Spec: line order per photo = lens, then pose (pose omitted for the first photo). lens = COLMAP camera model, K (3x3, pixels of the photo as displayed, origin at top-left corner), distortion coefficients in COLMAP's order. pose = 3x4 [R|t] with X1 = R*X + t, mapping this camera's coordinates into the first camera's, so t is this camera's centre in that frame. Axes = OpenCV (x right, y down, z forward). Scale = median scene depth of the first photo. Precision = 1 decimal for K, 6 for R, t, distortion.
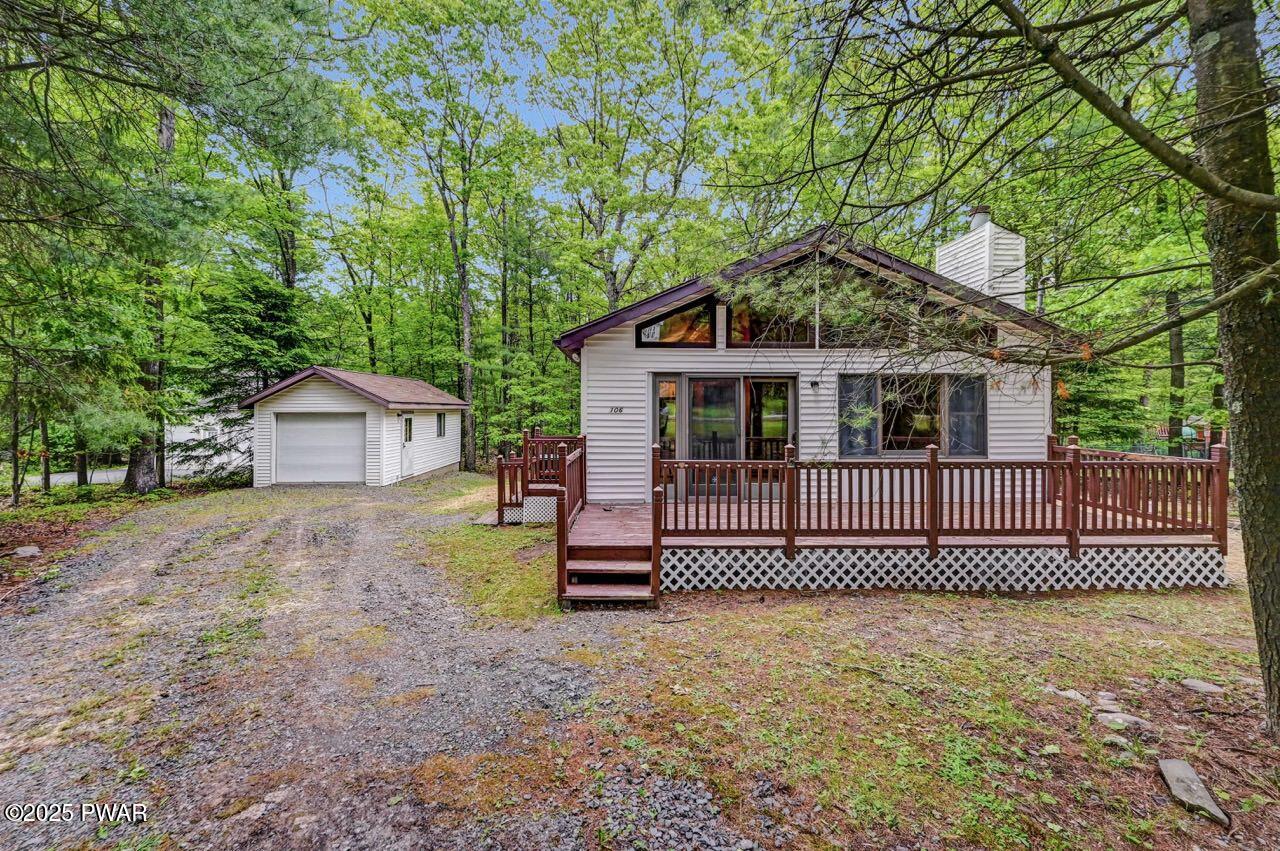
lens RADIAL K [[508.0, 0, 634.1], [0, 508.0, 415.2], [0, 0, 1]] dist [-0.002299, -0.000177]
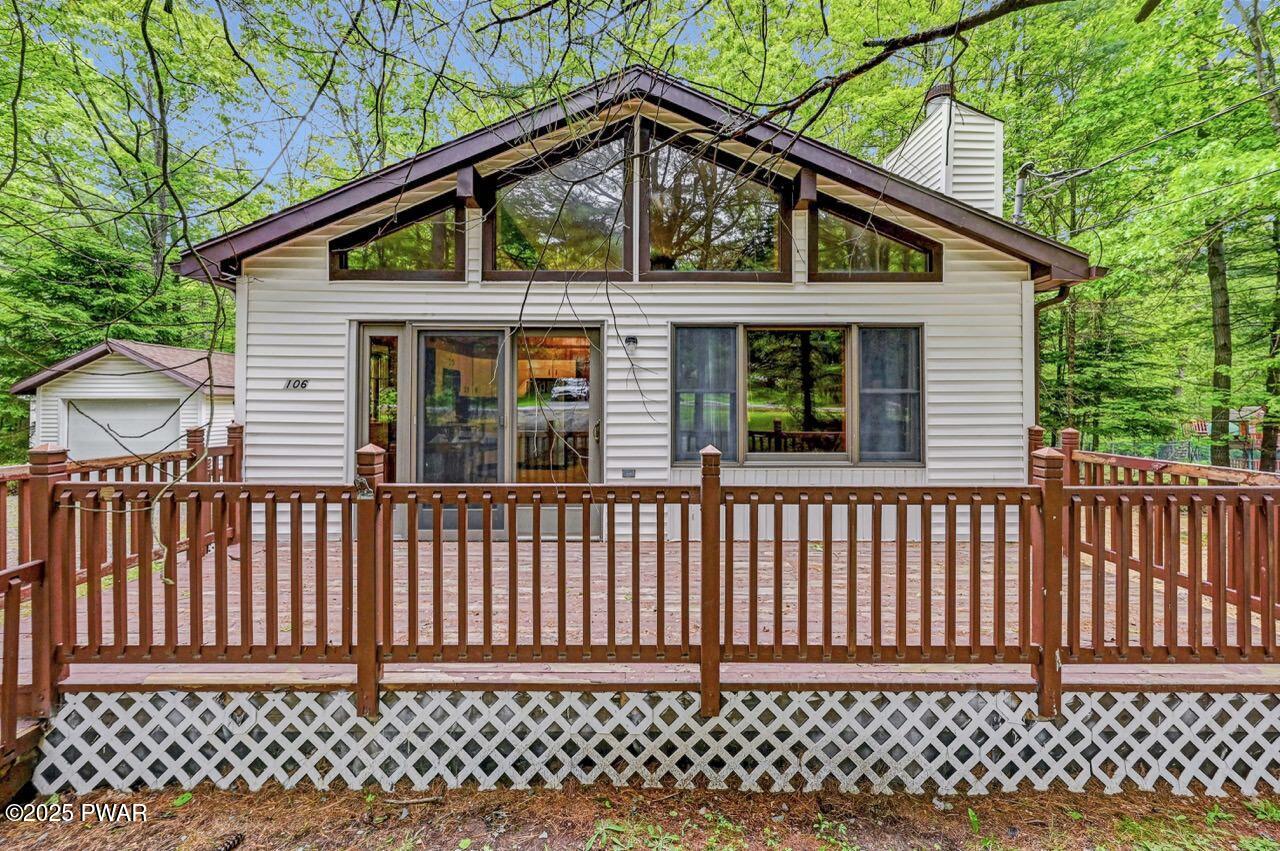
lens RADIAL K [[517.1, 0, 643.0], [0, 517.1, 409.8], [0, 0, 1]] dist [0.002930, 0.000307]
pose [[0.999965, 0.001597, -0.008228, 0.535249], [-0.001612, 0.999997, -0.001791, 0.029170], [0.008225, 0.001804, 0.999965, 0.567624]]
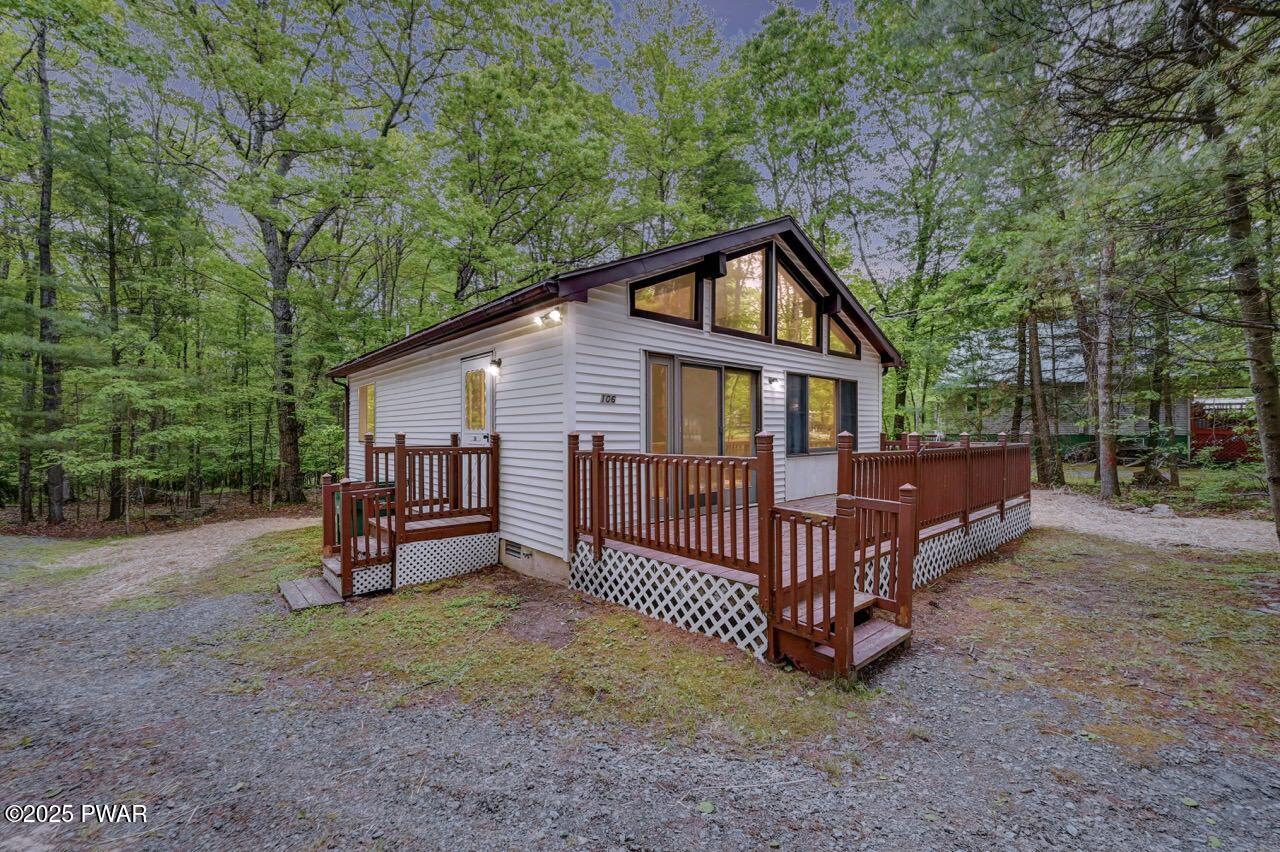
lens RADIAL K [[512.2, 0, 633.4], [0, 512.2, 441.5], [0, 0, 1]] dist [-0.000287, 0.000205]
pose [[0.762203, -0.012343, 0.647221, -0.675354], [0.008136, 0.999922, 0.009488, 0.061342], [-0.647287, -0.001966, 0.762244, 0.617080]]
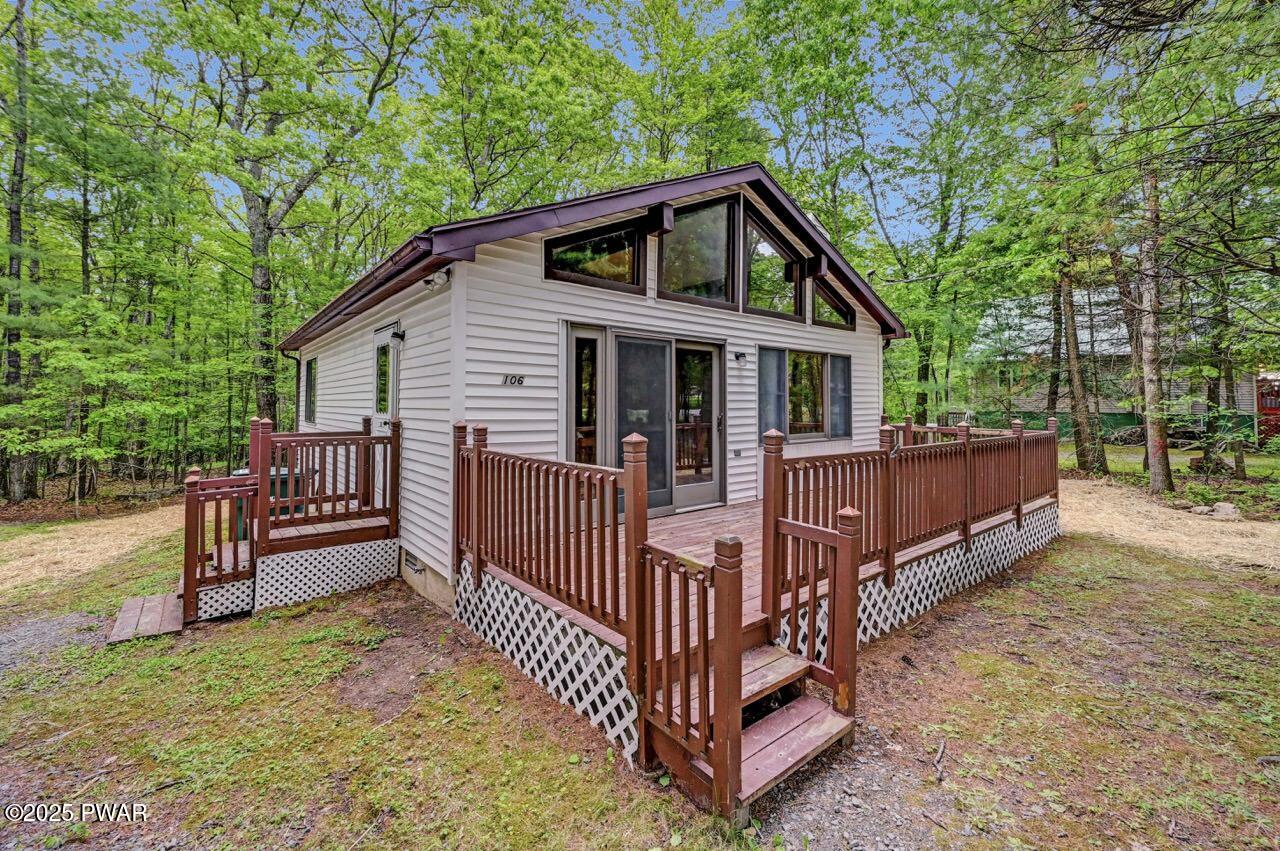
lens RADIAL K [[527.2, 0, 641.3], [0, 527.2, 399.5], [0, 0, 1]] dist [0.003703, -0.000025]
pose [[0.782460, 0.007766, 0.622653, -0.415820], [0.004904, 0.999814, -0.018632, 0.033609], [-0.622682, 0.017633, 0.782276, 0.631426]]
